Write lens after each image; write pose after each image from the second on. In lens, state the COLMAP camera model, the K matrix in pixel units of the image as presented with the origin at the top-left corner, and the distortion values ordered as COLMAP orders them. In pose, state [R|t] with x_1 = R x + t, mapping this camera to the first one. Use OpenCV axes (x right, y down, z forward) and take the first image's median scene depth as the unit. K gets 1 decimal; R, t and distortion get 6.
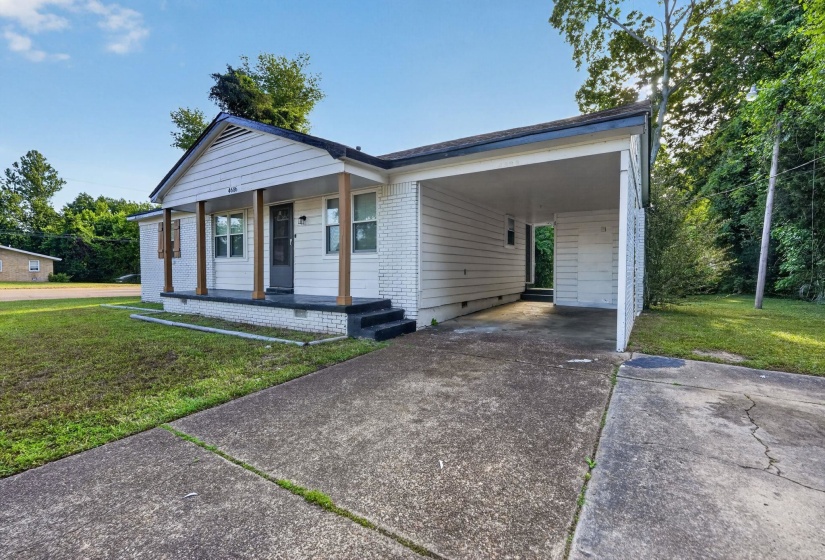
lens RADIAL K [[375.0, 0, 409.2], [0, 375.0, 281.5], [0, 0, 1]] dist [-0.016073, 0.002238]
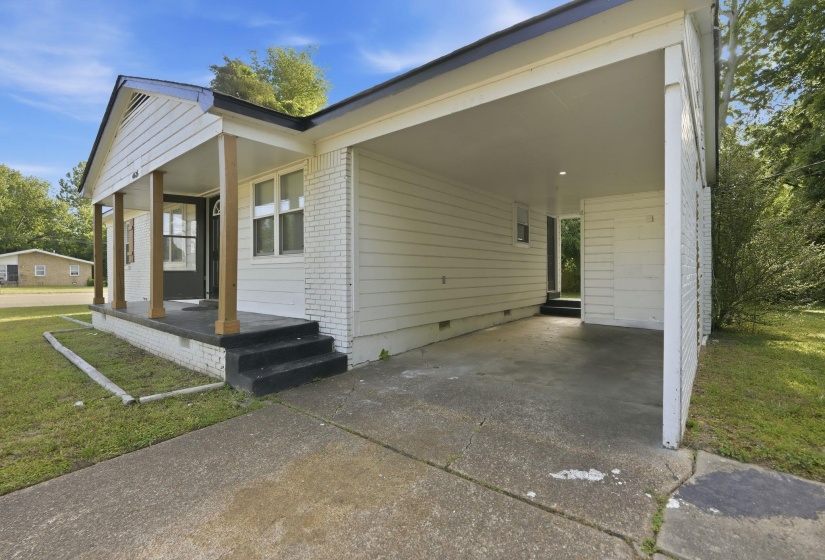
lens RADIAL K [[375.0, 0, 414.4], [0, 375.0, 274.9], [0, 0, 1]] dist [-0.016073, 0.002238]
pose [[0.994341, -0.004005, -0.106159, 0.141041], [0.001534, 0.999726, -0.023346, -0.015614], [0.106224, 0.023051, 0.994075, 0.235386]]
